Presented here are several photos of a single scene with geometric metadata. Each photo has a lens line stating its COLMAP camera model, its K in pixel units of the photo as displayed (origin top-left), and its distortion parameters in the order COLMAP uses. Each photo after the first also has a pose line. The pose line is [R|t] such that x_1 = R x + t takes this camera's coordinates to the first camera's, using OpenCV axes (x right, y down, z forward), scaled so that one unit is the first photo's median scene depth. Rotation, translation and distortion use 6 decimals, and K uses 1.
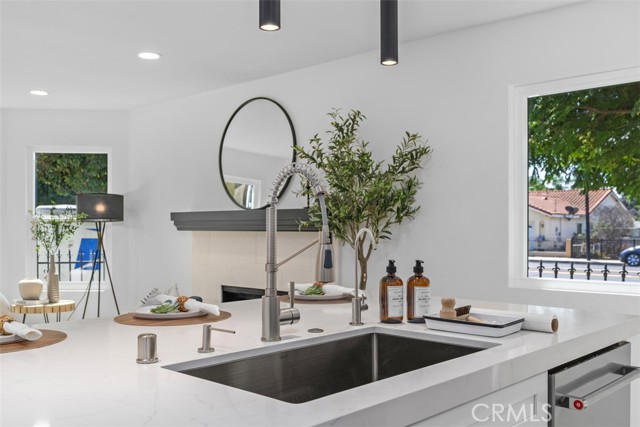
lens RADIAL K [[628.2, 0, 321.6], [0, 628.2, 219.5], [0, 0, 1]] dist [0.008227, 0.000000]
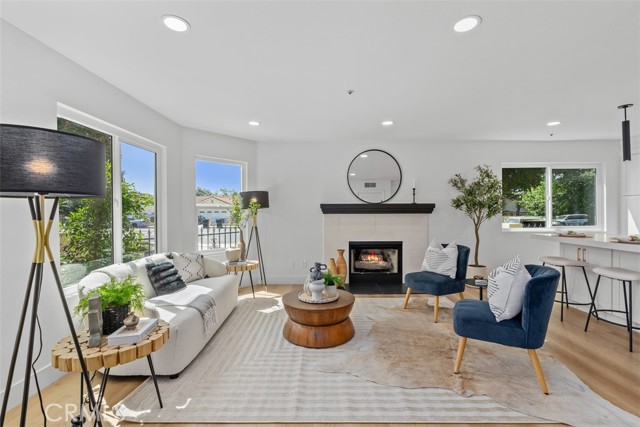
lens RADIAL K [[291.5, 0, 319.8], [0, 291.5, 209.4], [0, 0, 1]] dist [-0.005497, 0.000763]
pose [[0.730216, 0.001082, 0.683215, -1.098012], [-0.005568, 0.999975, 0.004368, 0.001656], [-0.683193, -0.006994, 0.730204, 0.519774]]
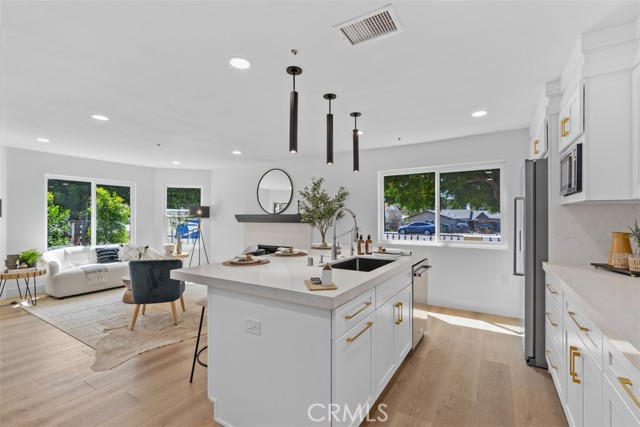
lens RADIAL K [[291.5, 0, 321.8], [0, 291.5, 212.8], [0, 0, 1]] dist [-0.005497, 0.000763]
pose [[0.980287, 0.003458, 0.197547, -0.182249], [-0.002789, 0.999989, -0.003662, -0.020307], [-0.197557, 0.003039, 0.980287, -0.200639]]
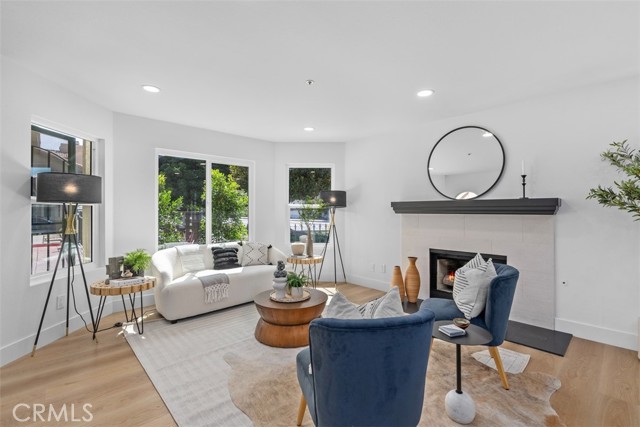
lens RADIAL K [[291.5, 0, 319.3], [0, 291.5, 203.5], [0, 0, 1]] dist [-0.005497, 0.000763]
pose [[0.997787, -0.001923, -0.066471, -0.499792], [0.001015, 0.999906, -0.013693, 0.003257], [0.066491, 0.013596, 0.997694, 0.334783]]
